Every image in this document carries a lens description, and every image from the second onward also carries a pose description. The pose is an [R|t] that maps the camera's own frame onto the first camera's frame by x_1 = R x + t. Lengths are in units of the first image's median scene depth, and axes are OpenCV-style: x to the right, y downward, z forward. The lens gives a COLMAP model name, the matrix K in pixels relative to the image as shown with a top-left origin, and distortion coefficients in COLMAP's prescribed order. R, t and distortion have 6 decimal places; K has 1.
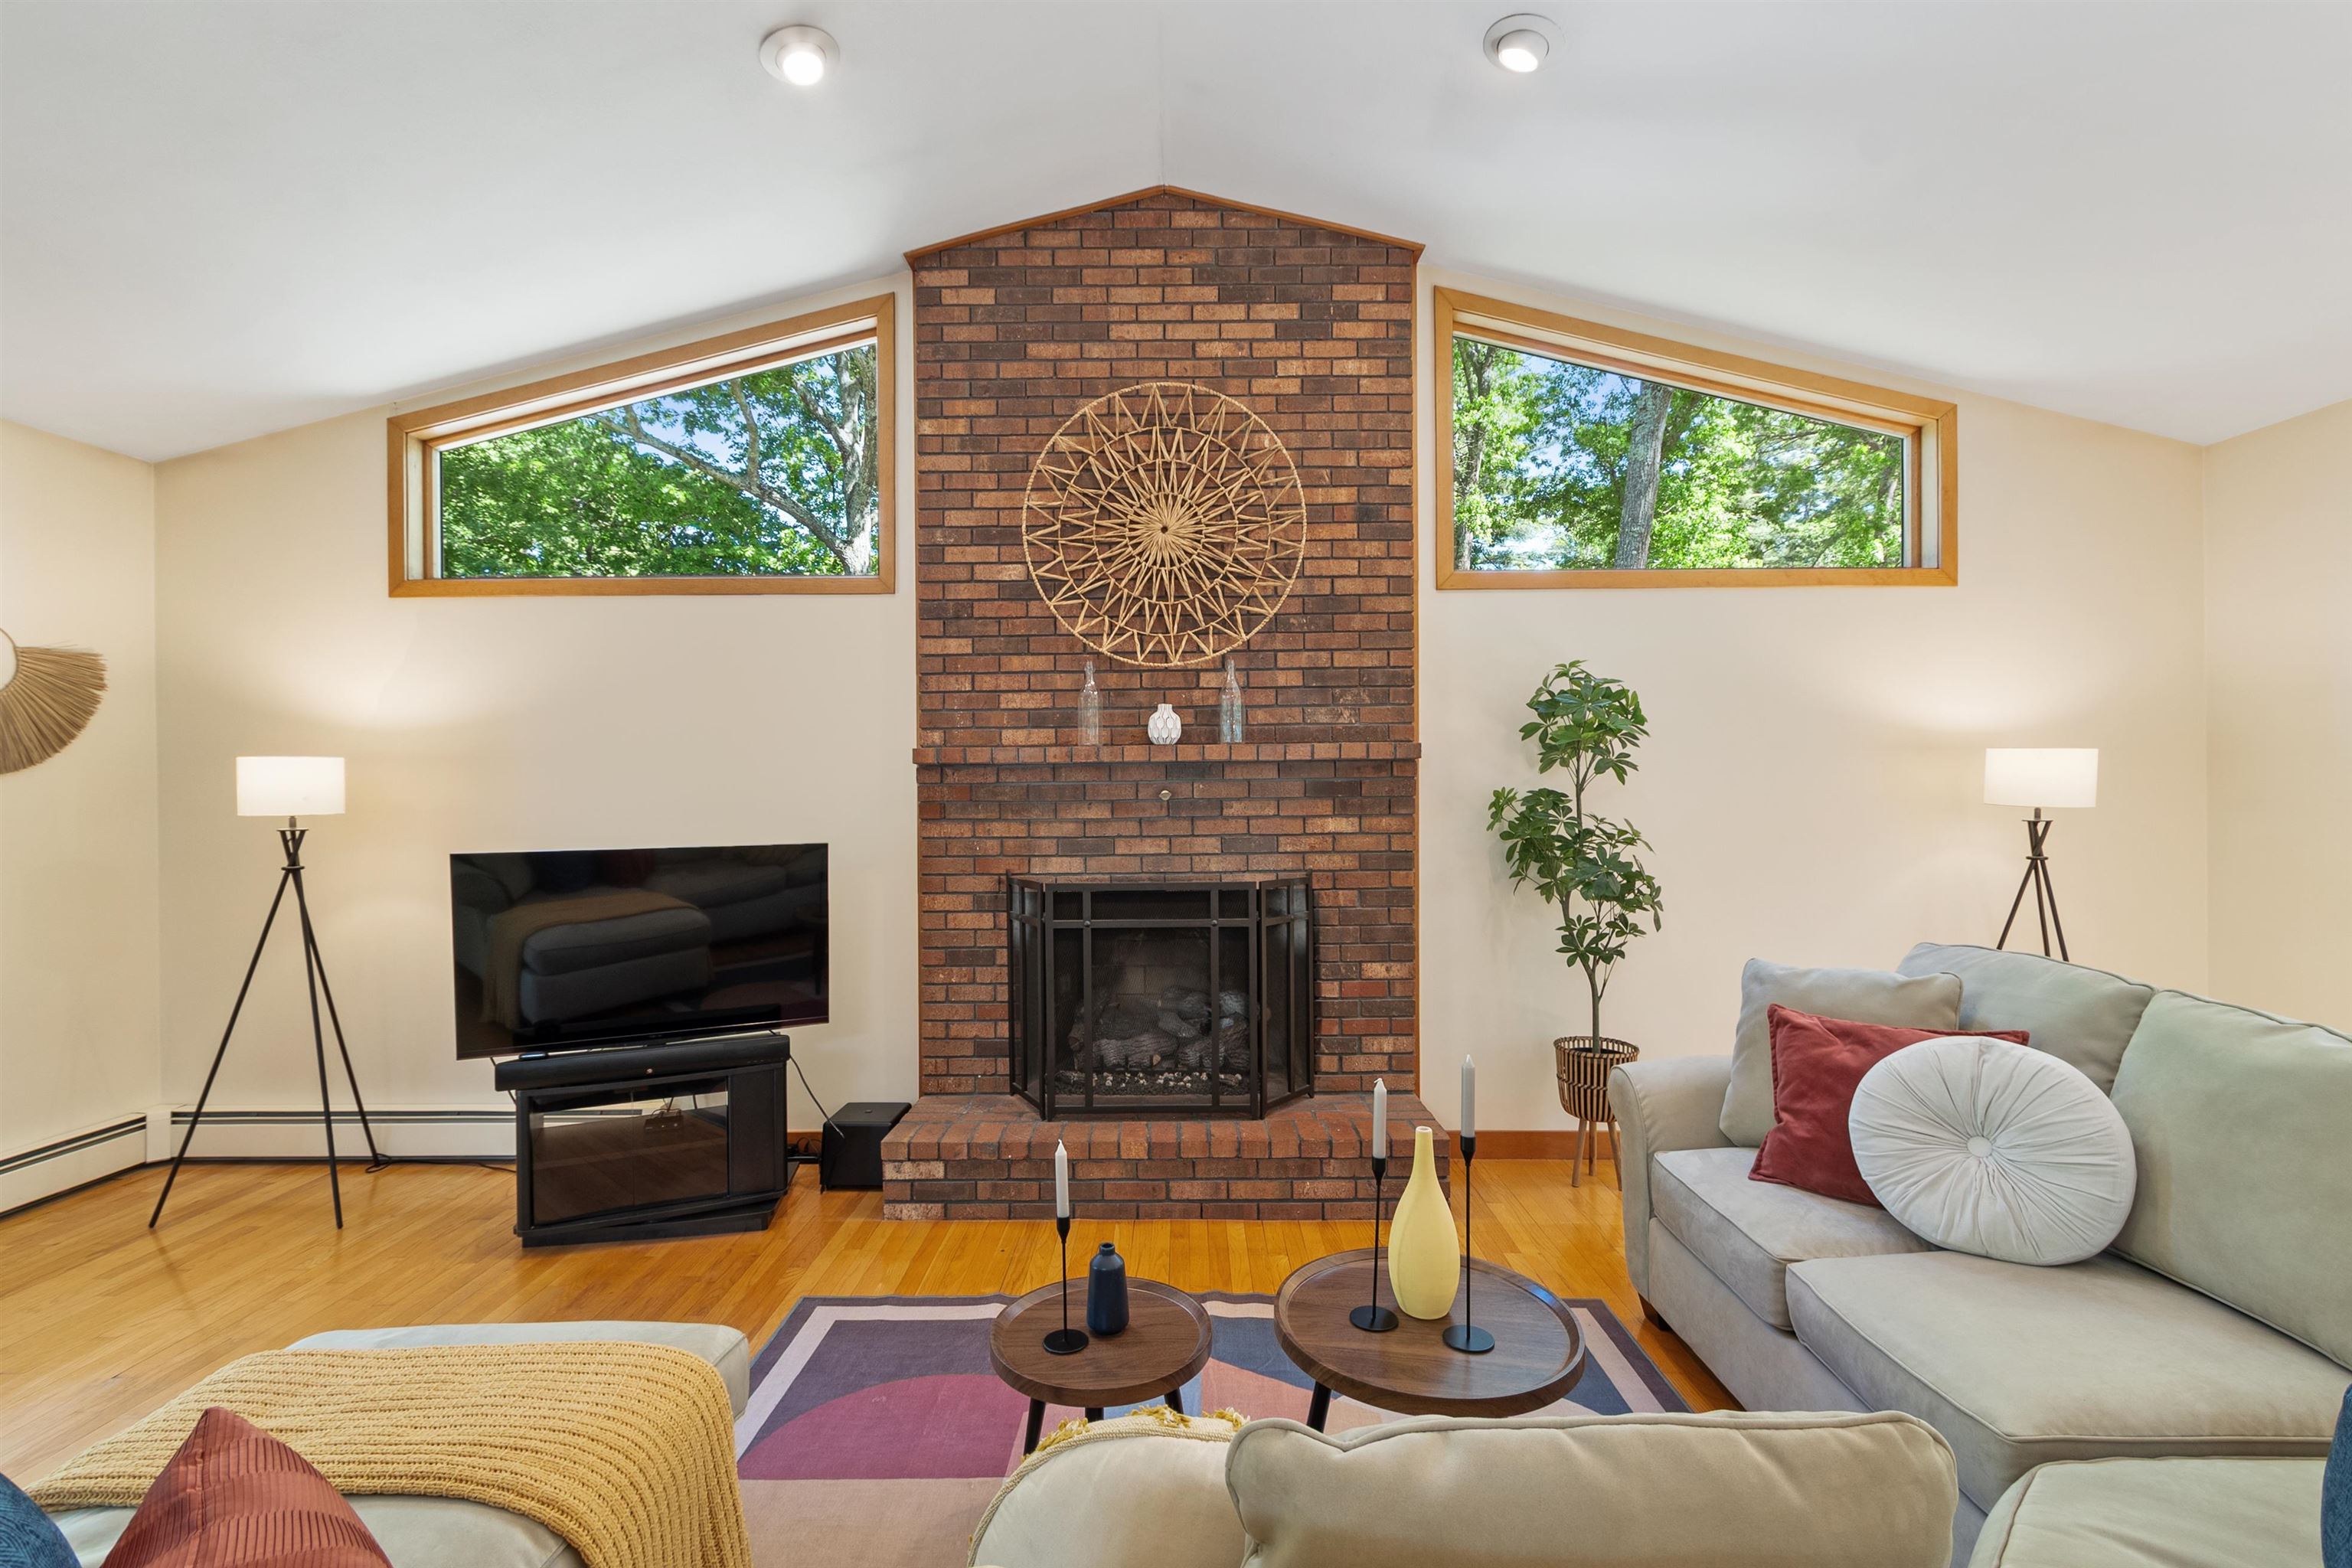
lens RADIAL K [[1024.6, 0, 1178.9], [0, 1024.6, 803.5], [0, 0, 1]] dist [-0.000810, 0.000337]
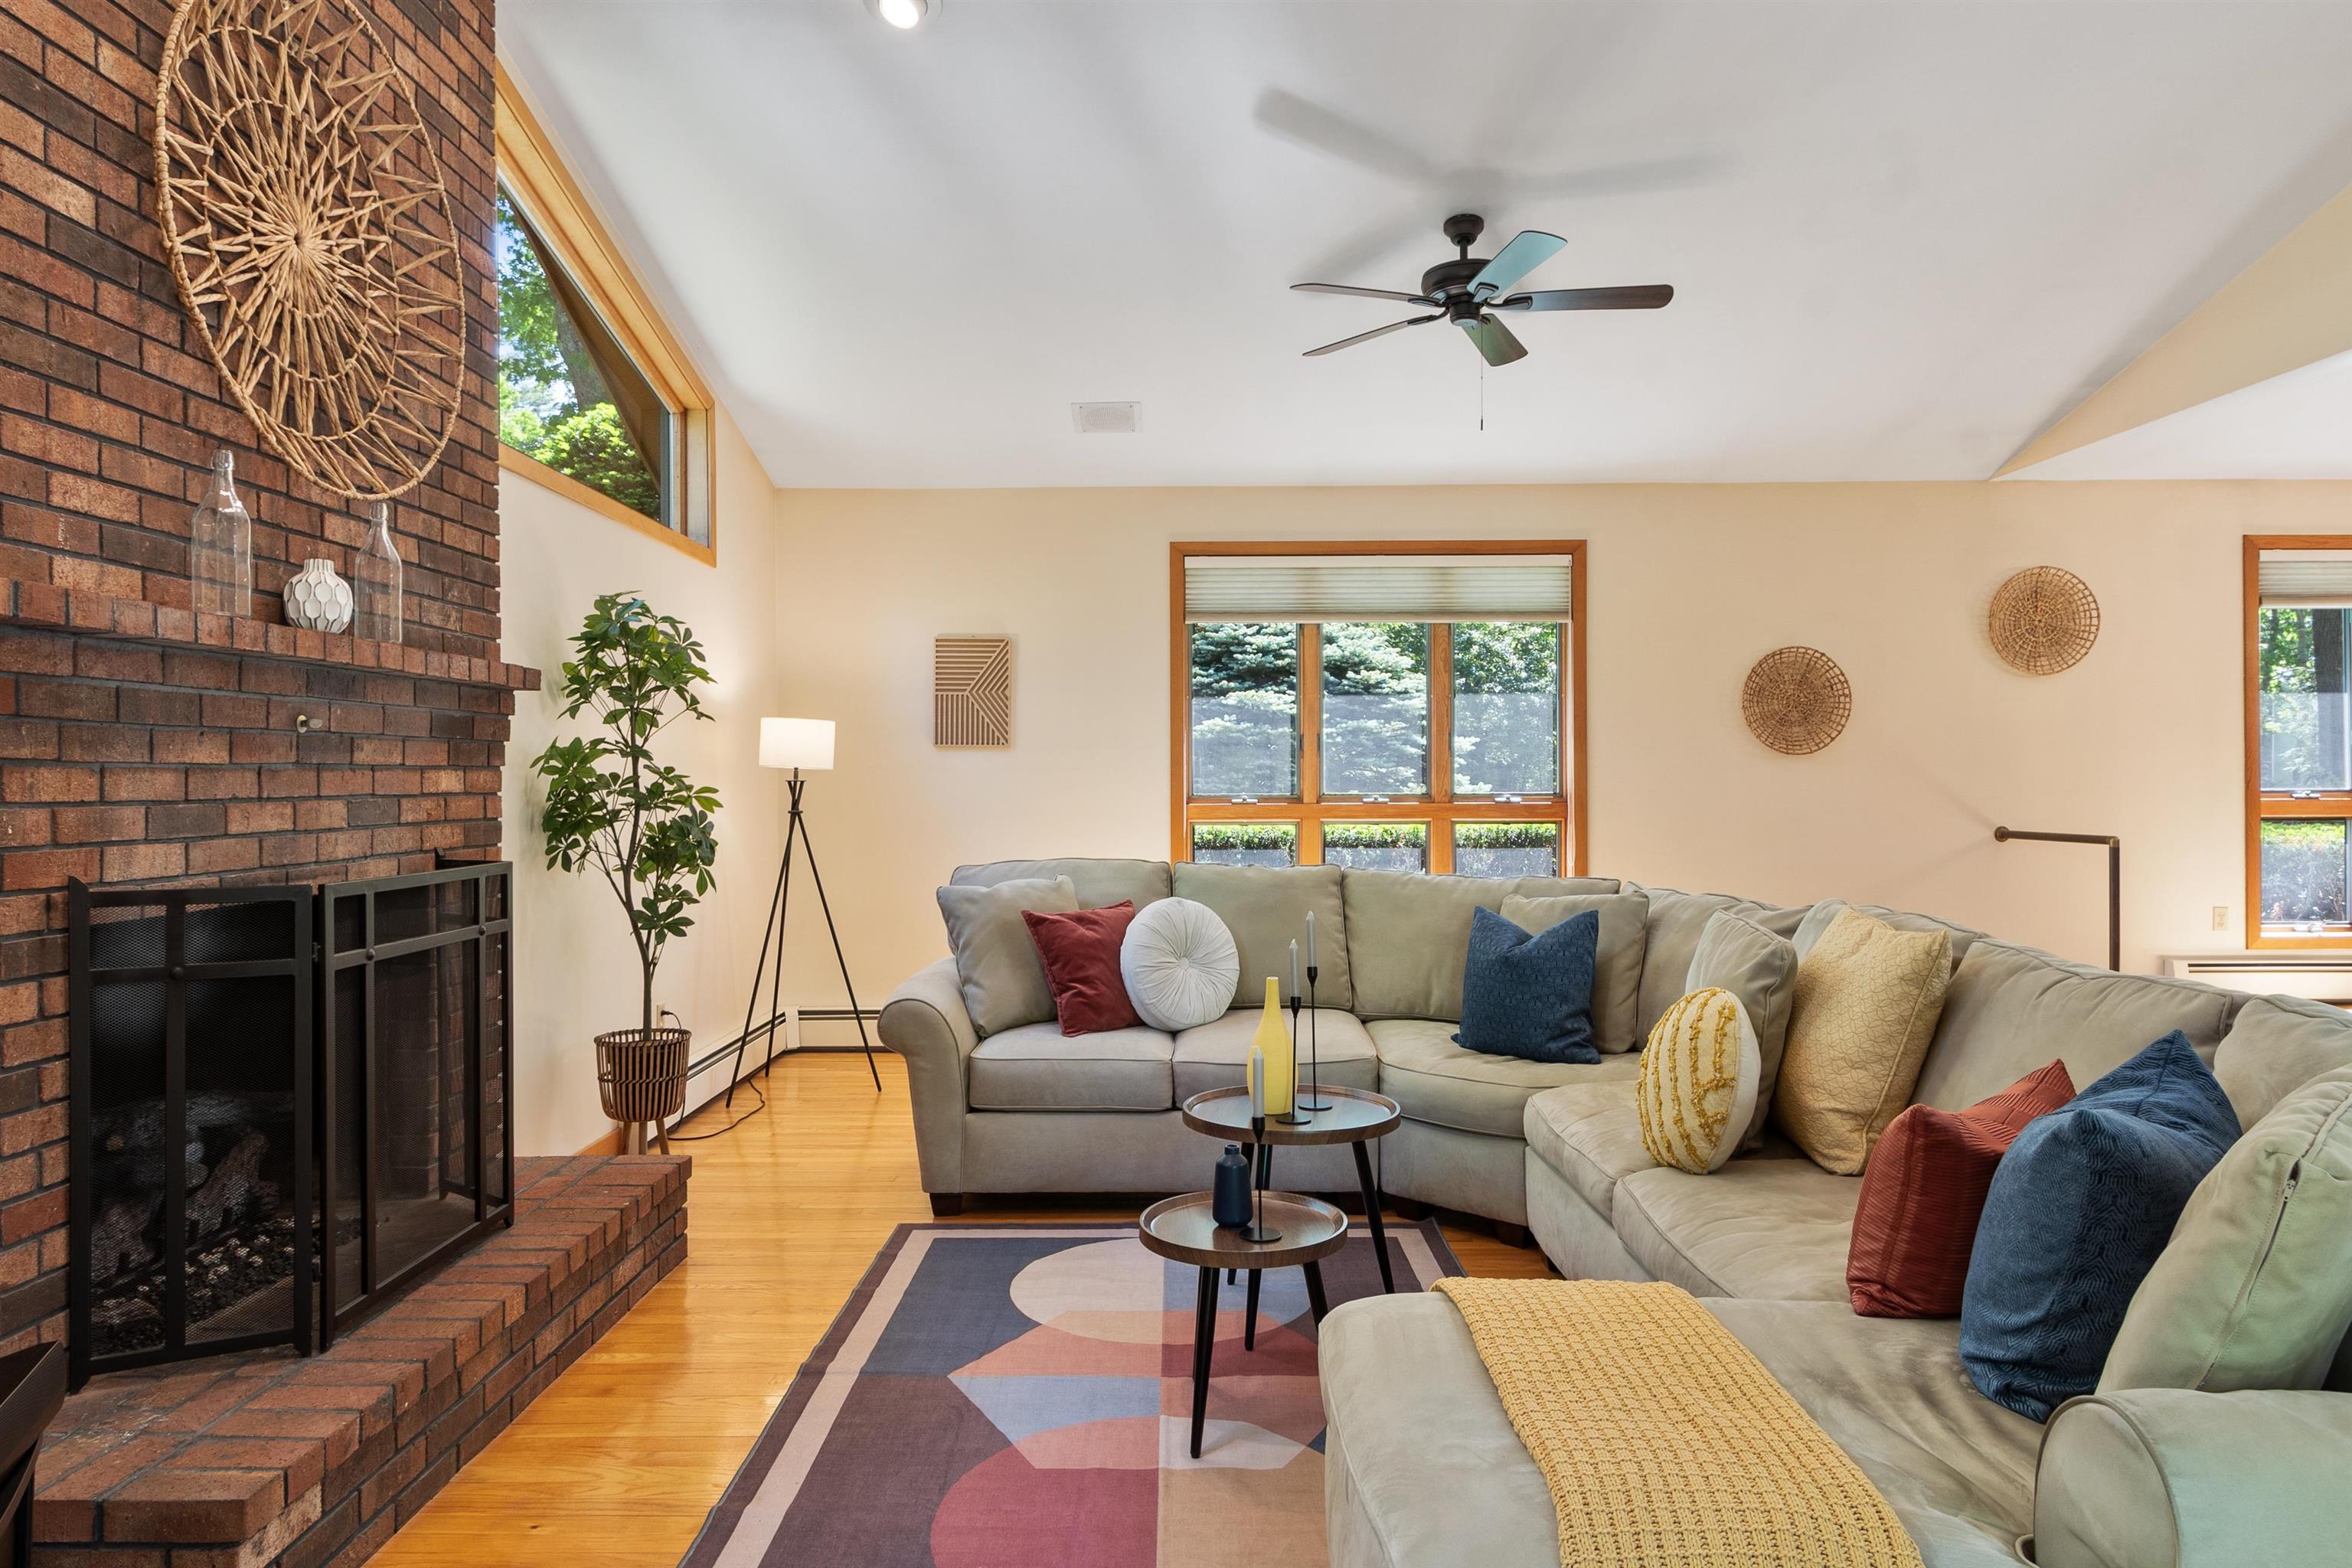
lens RADIAL K [[1438.7, 0, 1176.0], [0, 1438.7, 789.4], [0, 0, 1]] dist [0.002949, 0.001813]
pose [[-0.007769, 0.003367, 0.999964, -0.788335], [0.011618, 0.999927, -0.003276, 0.034993], [-0.999902, 0.011593, -0.007807, 0.535925]]
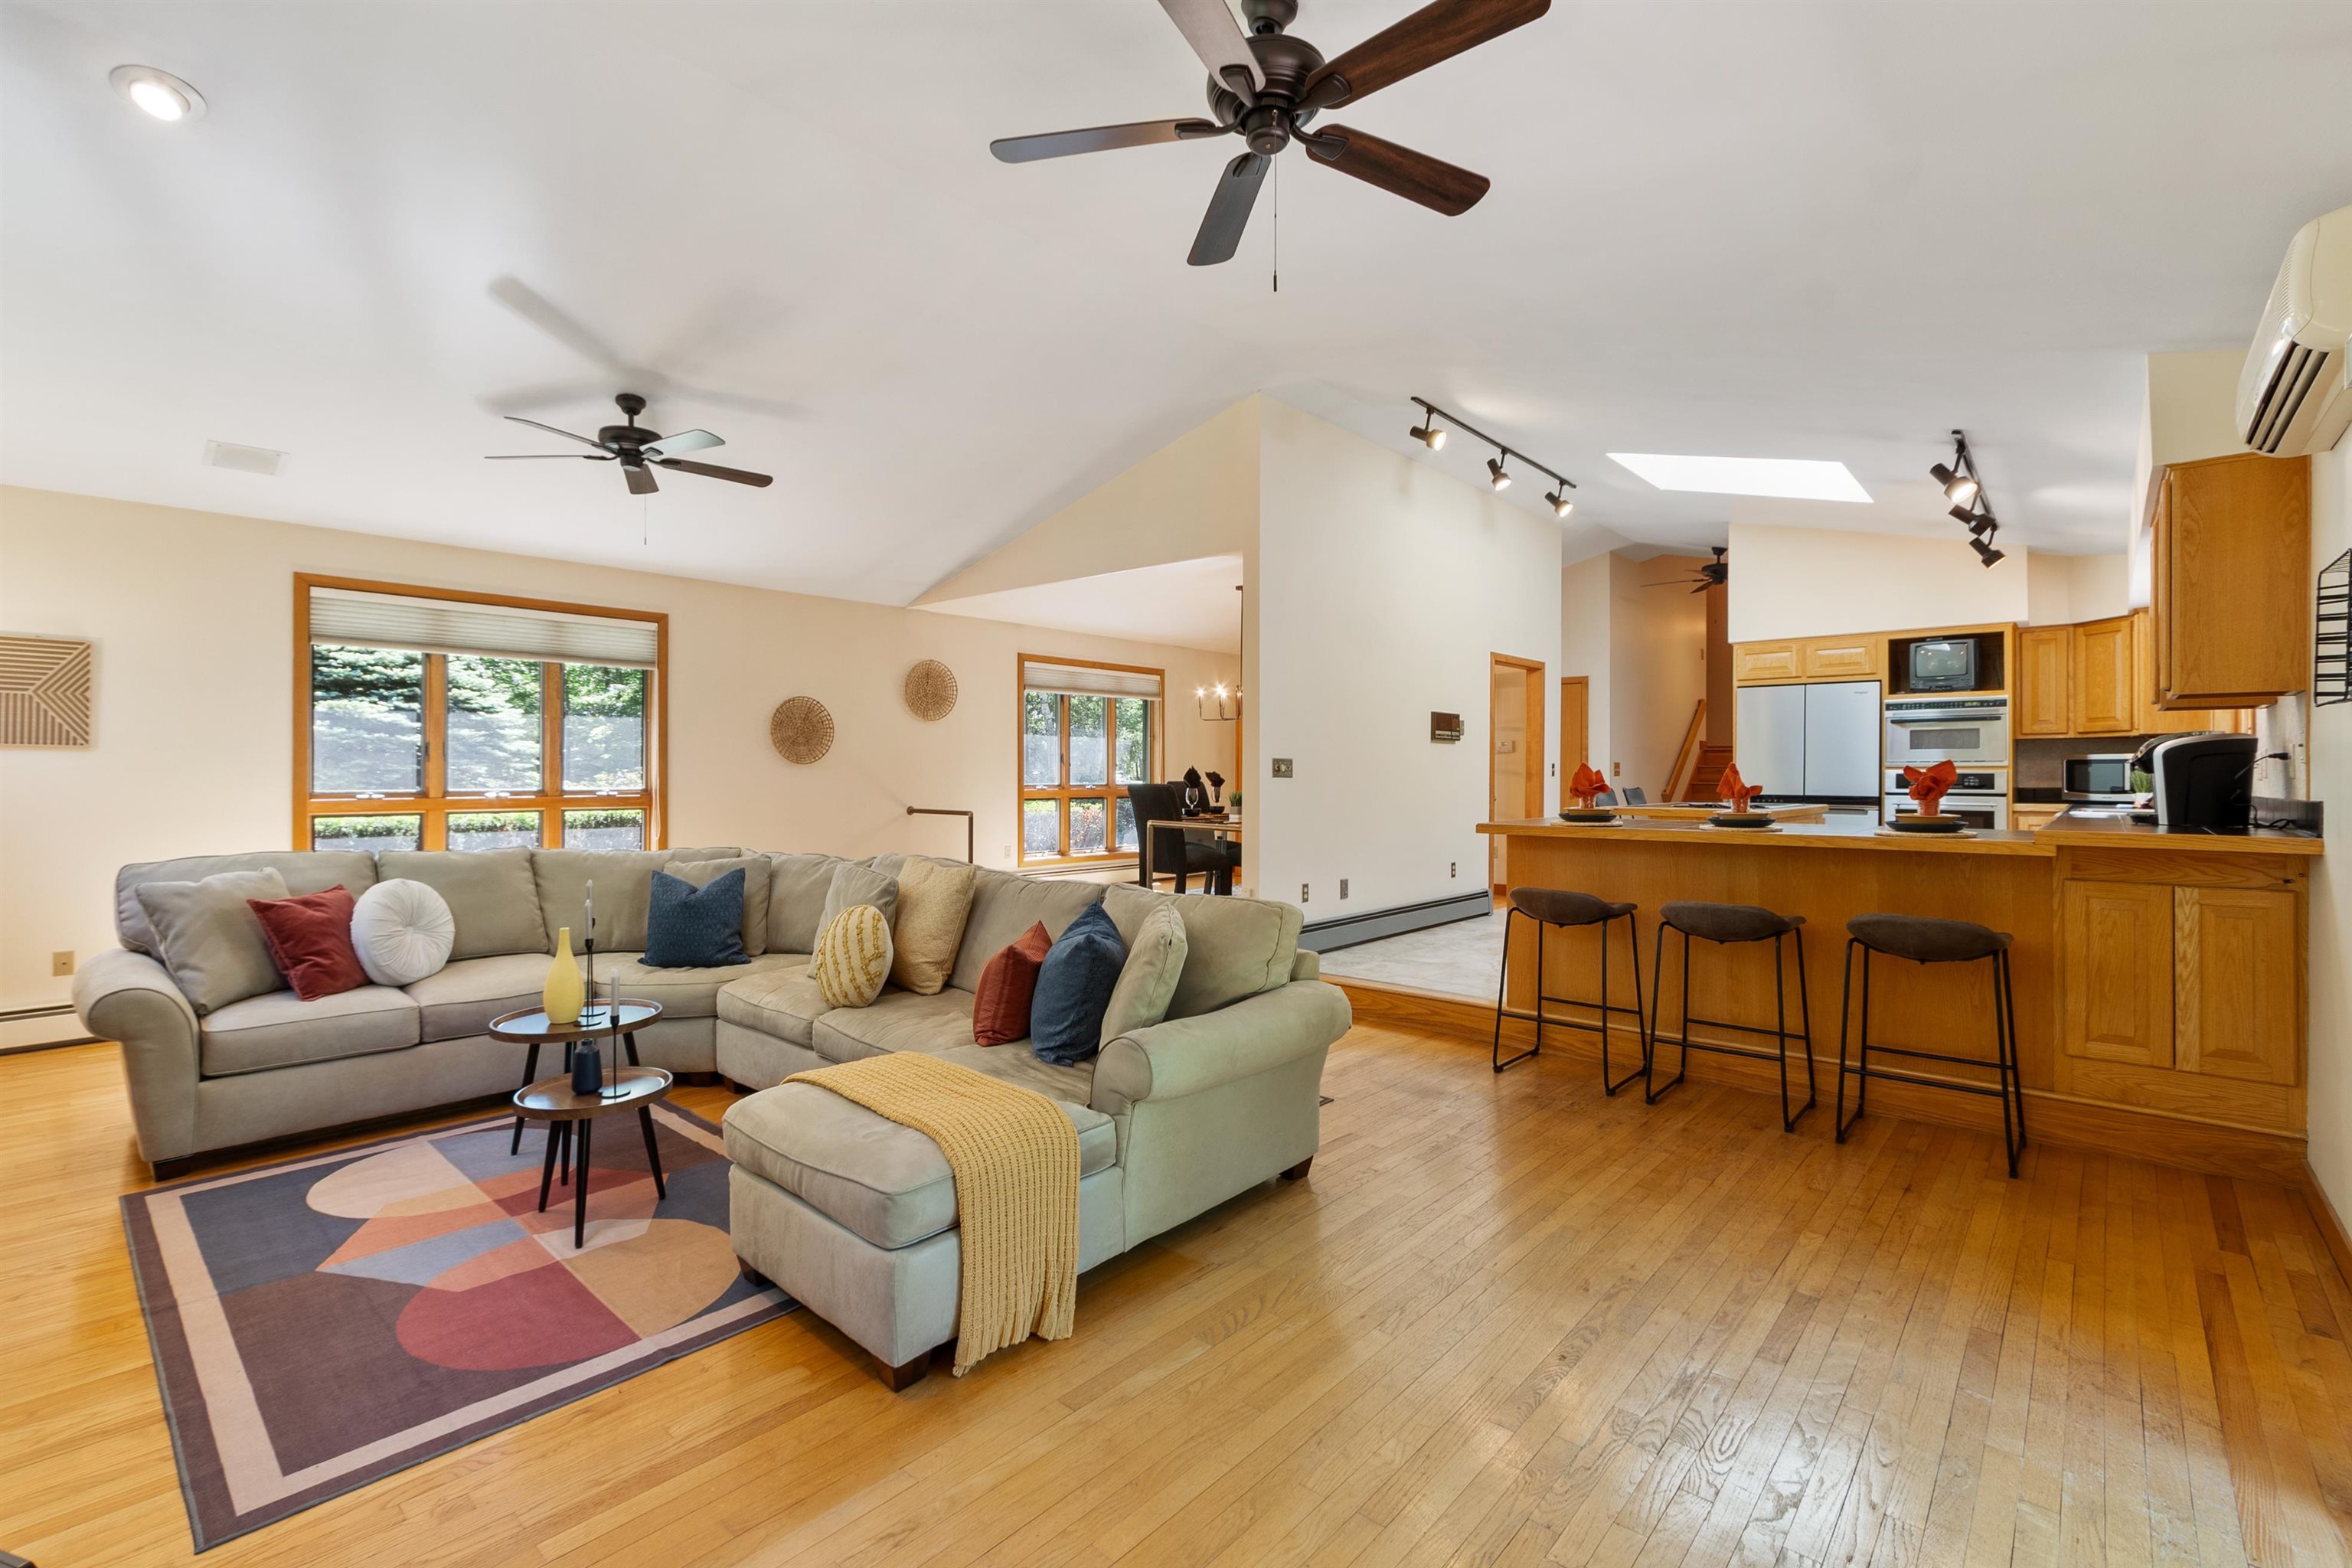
lens RADIAL K [[1024.6, 0, 1171.6], [0, 1024.6, 773.8], [0, 0, 1]] dist [-0.000810, 0.000337]
pose [[-0.750447, 0.002700, 0.660926, -0.907008], [0.006337, 0.999975, 0.003110, 0.012341], [-0.660901, 0.006523, -0.750445, 0.799496]]
